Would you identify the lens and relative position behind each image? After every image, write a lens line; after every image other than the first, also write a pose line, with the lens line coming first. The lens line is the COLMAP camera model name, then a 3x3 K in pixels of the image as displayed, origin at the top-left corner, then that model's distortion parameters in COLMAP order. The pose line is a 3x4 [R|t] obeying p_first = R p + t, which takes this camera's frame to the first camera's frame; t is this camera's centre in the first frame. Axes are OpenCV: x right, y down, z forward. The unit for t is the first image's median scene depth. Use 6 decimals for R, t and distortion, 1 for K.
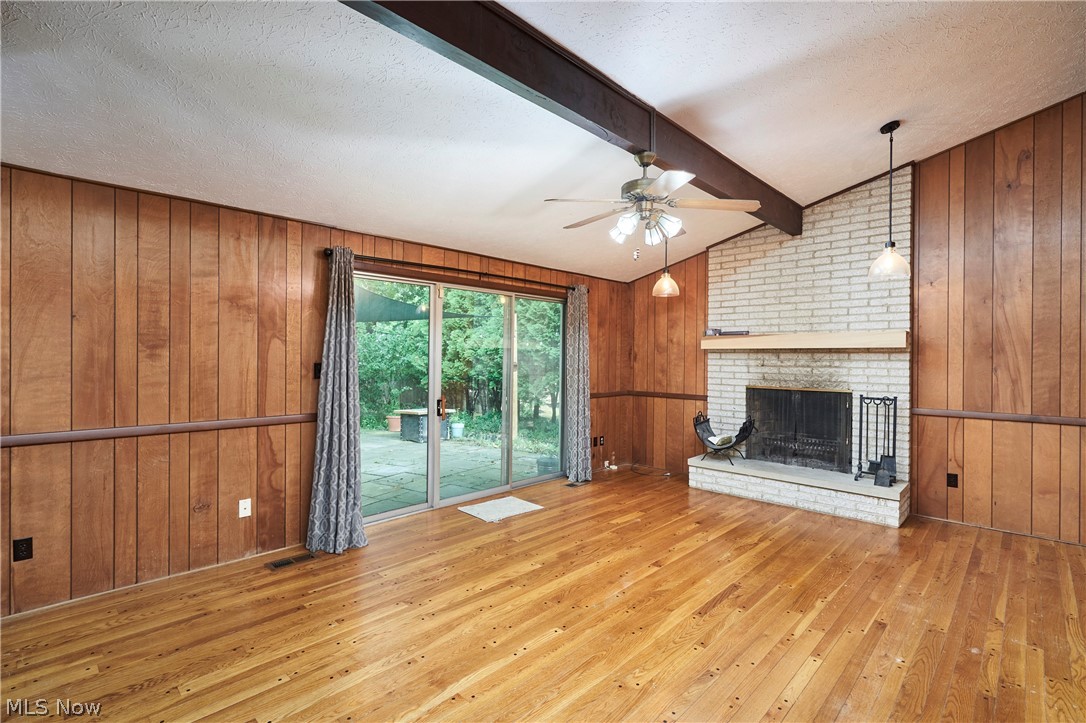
lens RADIAL K [[499.9, 0, 541.7], [0, 499.9, 359.9], [0, 0, 1]] dist [-0.003632, -0.000484]
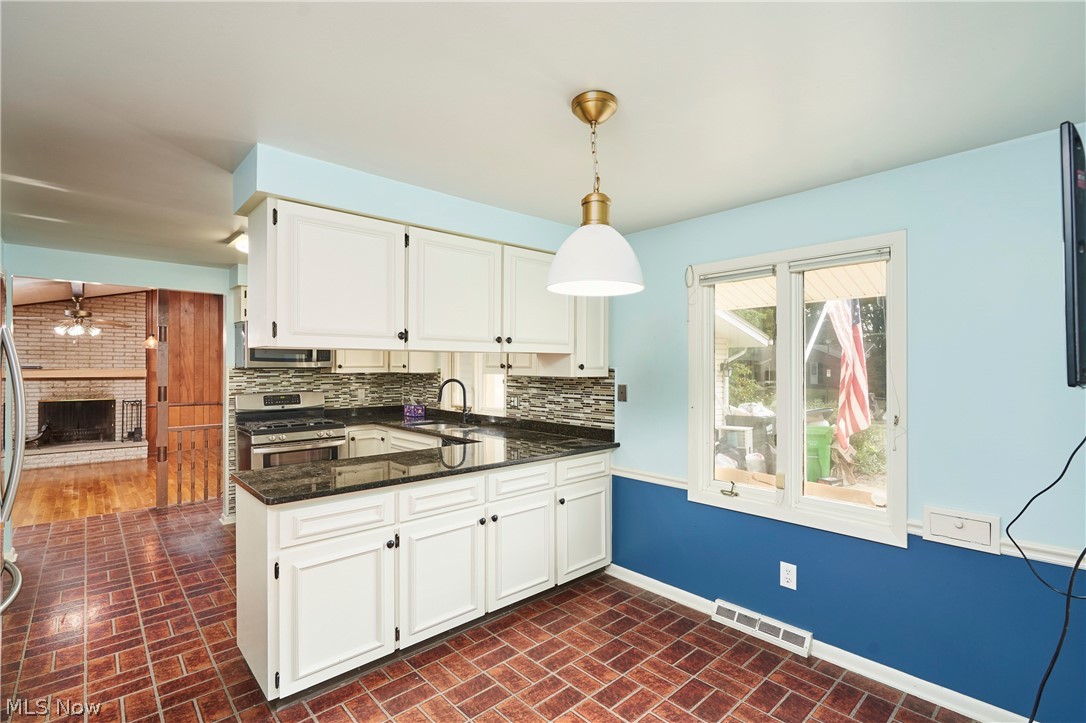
lens RADIAL K [[499.9, 0, 553.5], [0, 499.9, 365.3], [0, 0, 1]] dist [-0.003632, -0.000484]
pose [[0.038827, 0.005593, 0.999230, -1.307472], [0.011328, 0.999918, -0.006037, -0.038606], [-0.999182, 0.011554, 0.038760, -0.818918]]
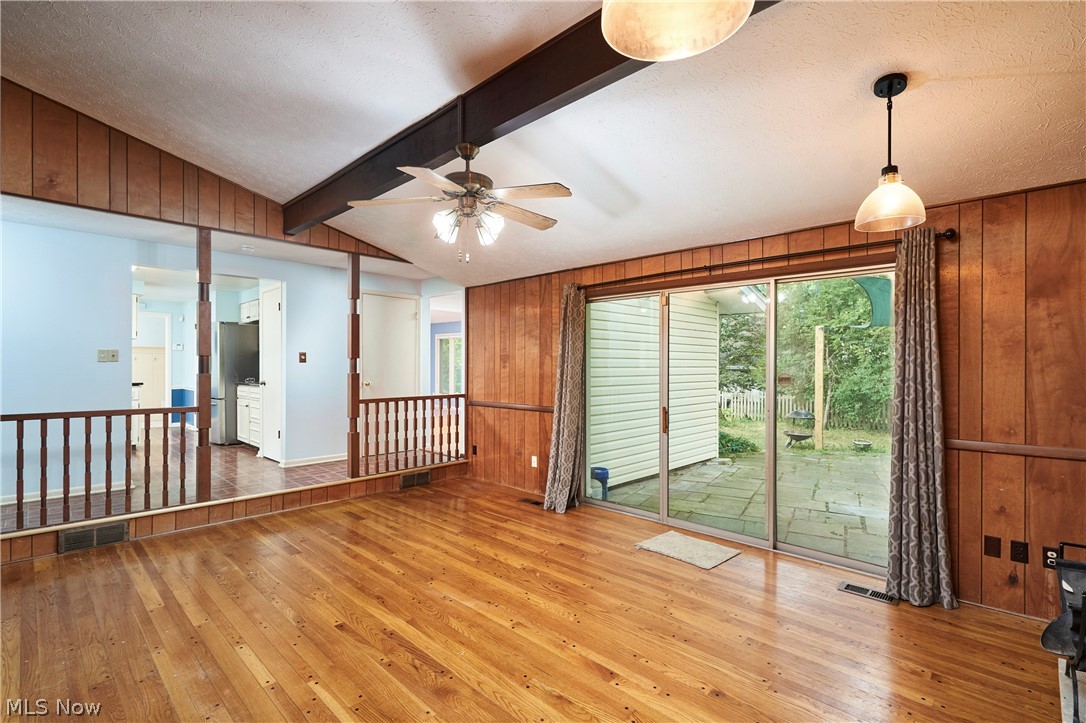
lens RADIAL K [[499.9, 0, 545.0], [0, 499.9, 365.8], [0, 0, 1]] dist [-0.003632, -0.000484]
pose [[0.011083, -0.007495, -0.999910, 0.979799], [-0.008885, 0.999932, -0.007593, 0.002041], [0.999899, 0.008968, 0.011016, 0.983030]]
